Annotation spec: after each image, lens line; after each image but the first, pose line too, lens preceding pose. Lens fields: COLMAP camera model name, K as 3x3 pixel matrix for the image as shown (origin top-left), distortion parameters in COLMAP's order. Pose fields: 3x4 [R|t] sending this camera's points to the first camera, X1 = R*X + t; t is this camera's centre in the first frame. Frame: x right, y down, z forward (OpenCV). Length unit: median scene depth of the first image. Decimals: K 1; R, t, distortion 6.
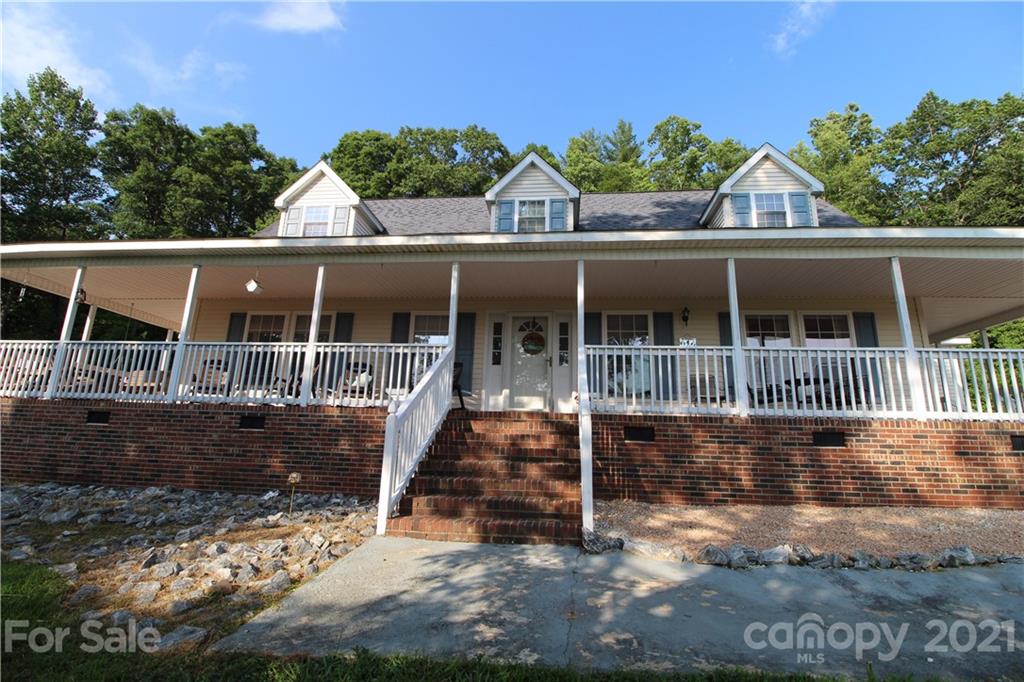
lens RADIAL K [[473.4, 0, 512.0], [0, 473.4, 341.0], [0, 0, 1]] dist [-0.010025, -0.000594]
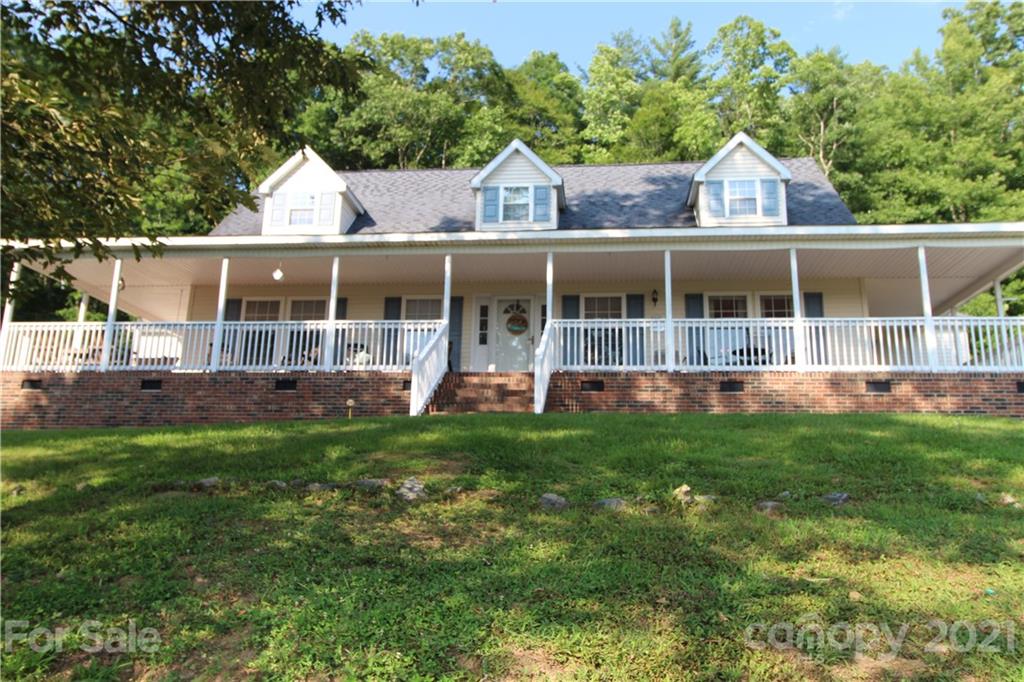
lens RADIAL K [[809.5, 0, 512.0], [0, 809.5, 341.0], [0, 0, 1]] dist [0.014308, 0.000176]
pose [[0.999955, -0.009437, 0.000073, 0.030724], [0.009437, 0.999881, -0.012194, 0.061182], [0.000042, 0.012195, 0.999926, -0.789173]]
